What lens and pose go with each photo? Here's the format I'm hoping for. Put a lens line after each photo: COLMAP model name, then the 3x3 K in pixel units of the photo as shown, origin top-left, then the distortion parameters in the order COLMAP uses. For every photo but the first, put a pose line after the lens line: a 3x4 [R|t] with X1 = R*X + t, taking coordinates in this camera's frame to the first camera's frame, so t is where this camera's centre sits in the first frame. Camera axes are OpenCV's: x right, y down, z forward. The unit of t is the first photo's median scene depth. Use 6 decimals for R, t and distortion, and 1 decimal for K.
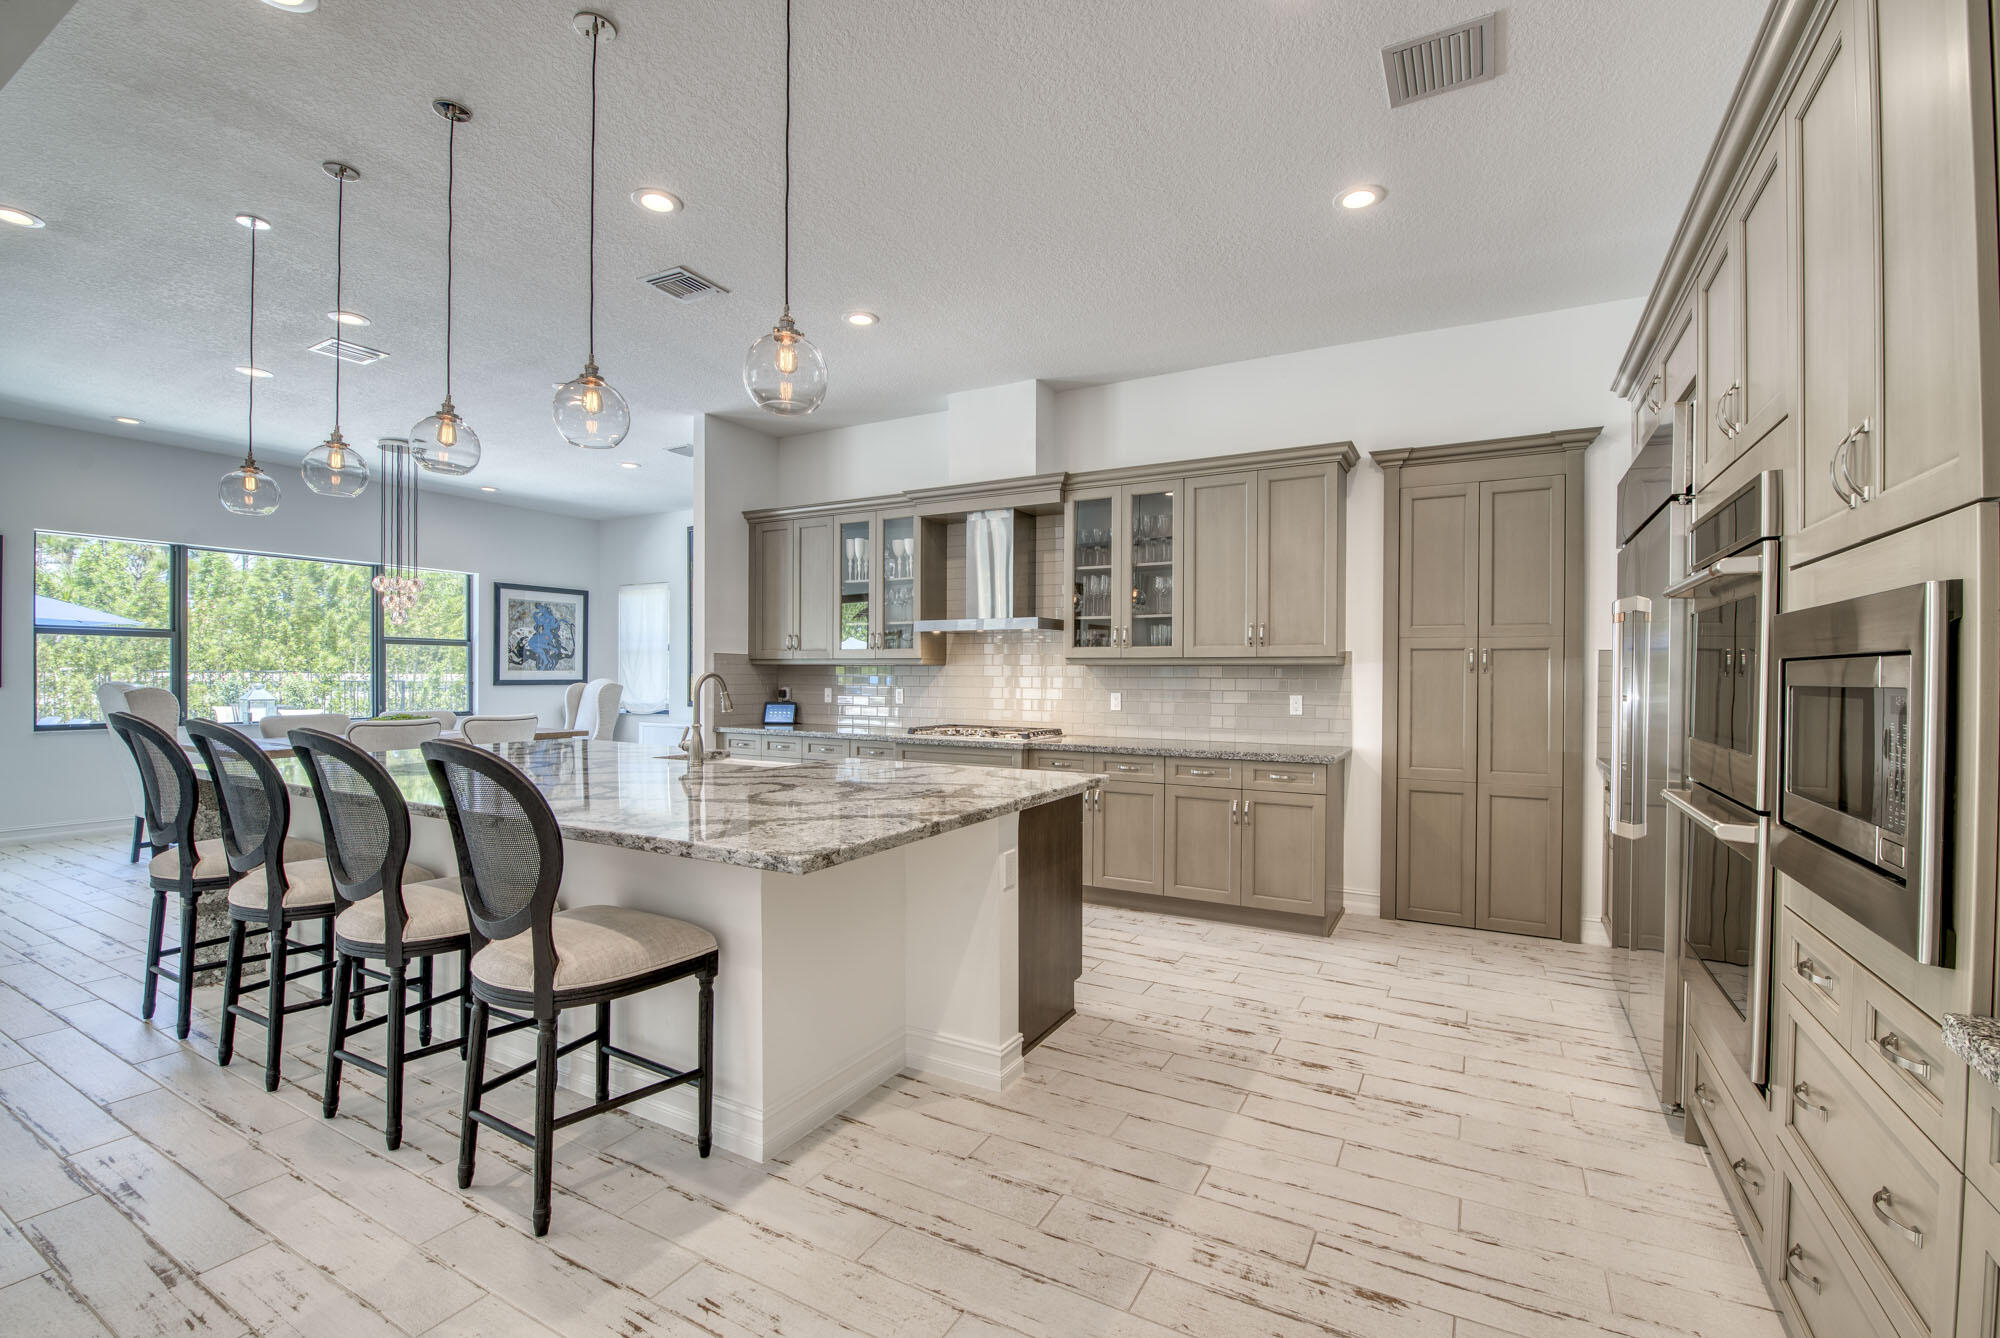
lens RADIAL K [[859.1, 0, 1019.9], [0, 859.1, 679.2], [0, 0, 1]] dist [-0.005587, -0.008445]
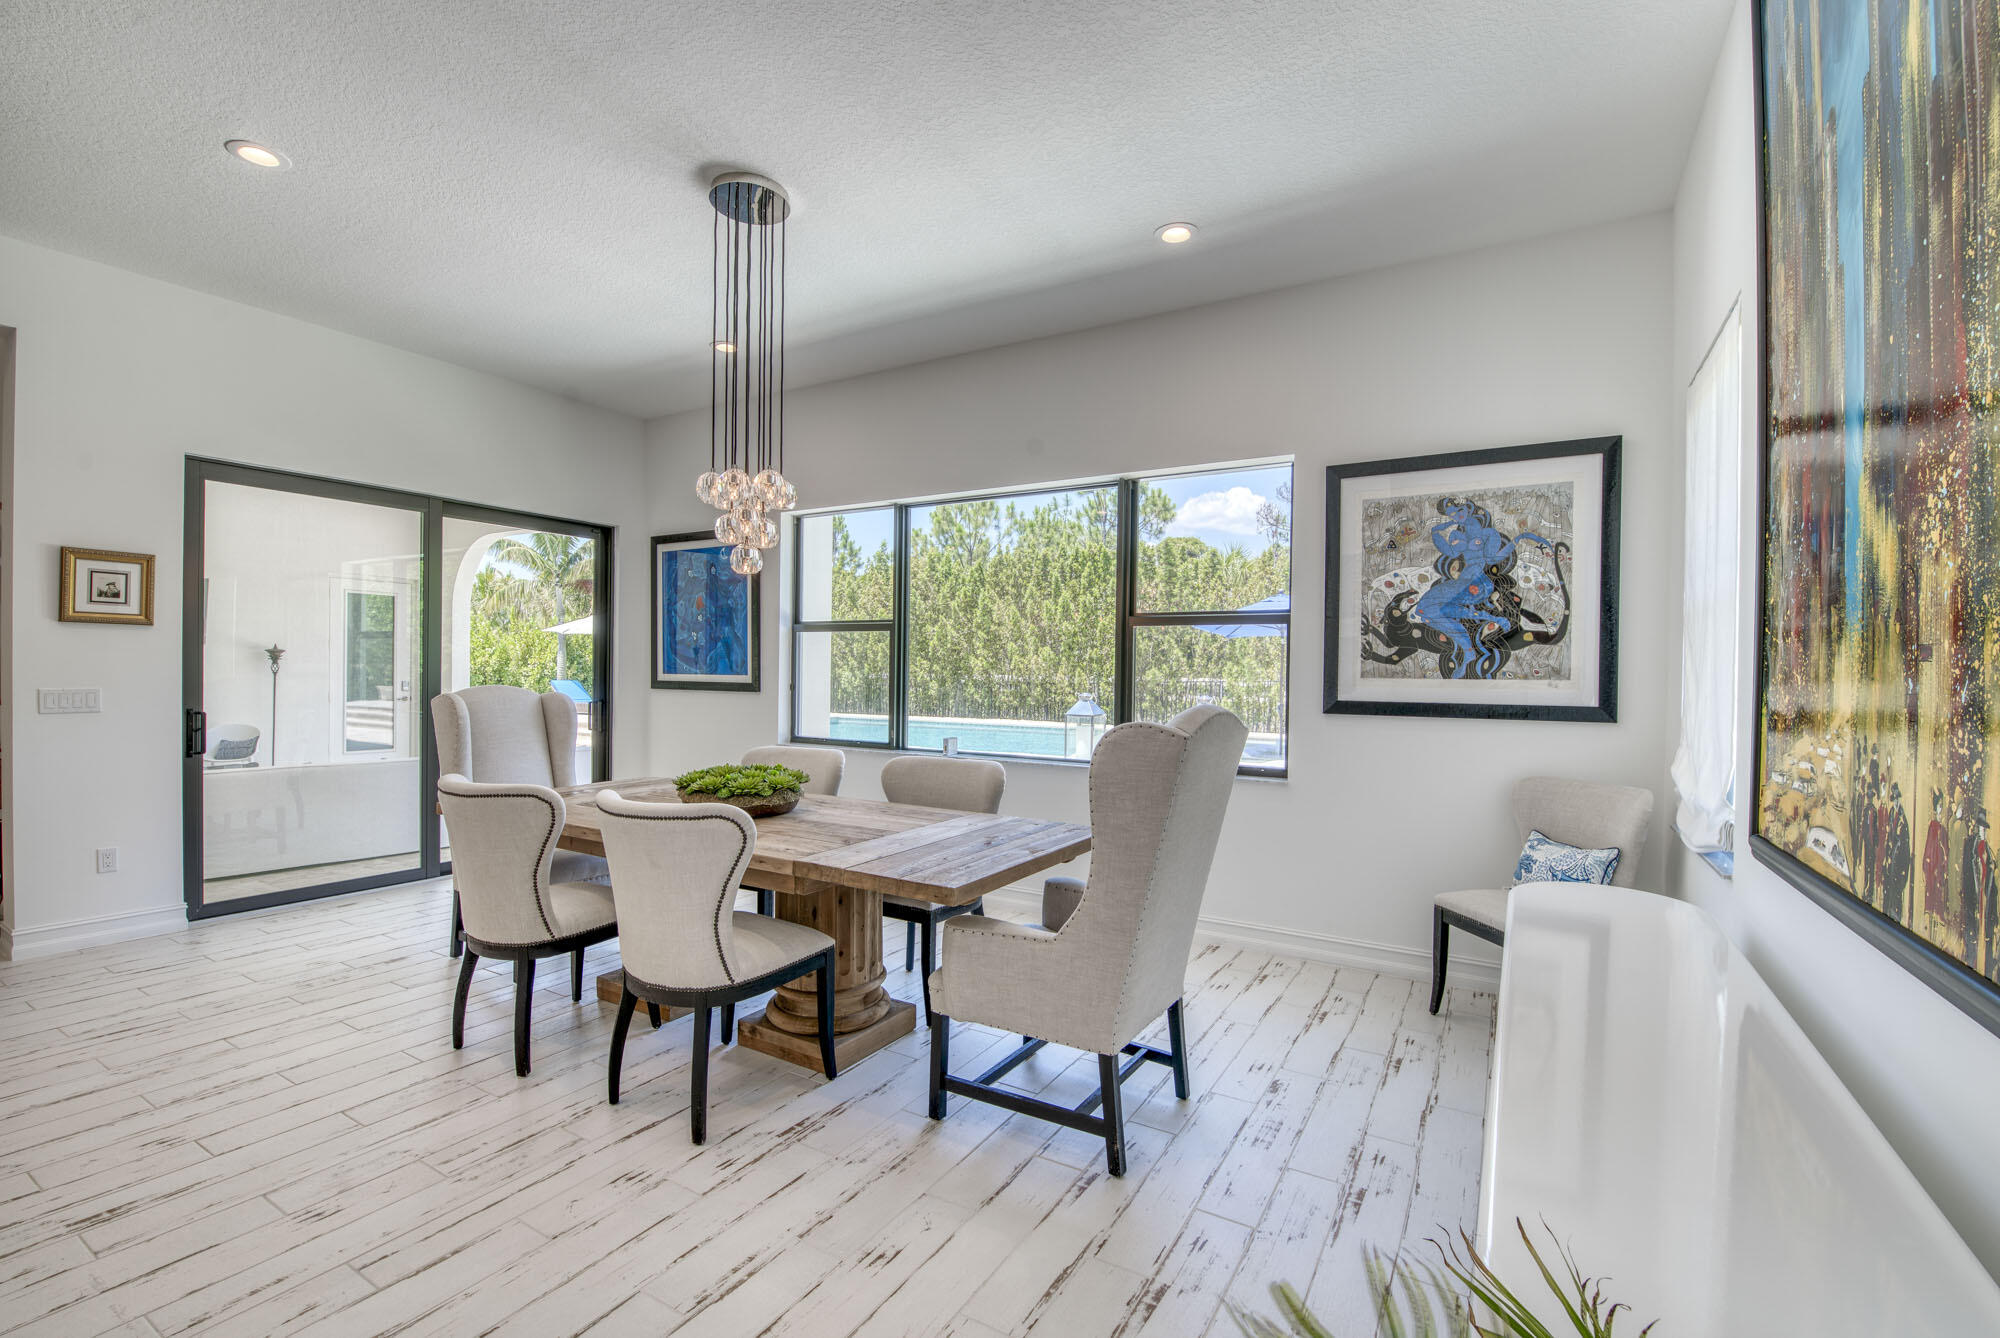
lens RADIAL K [[859.1, 0, 1019.9], [0, 859.1, 679.2], [0, 0, 1]] dist [-0.005587, -0.008445]
pose [[-0.034892, 0.001711, -0.999390, -0.278949], [-0.018381, 0.999828, 0.002354, -0.011426], [0.999222, 0.018452, -0.034855, 1.283223]]
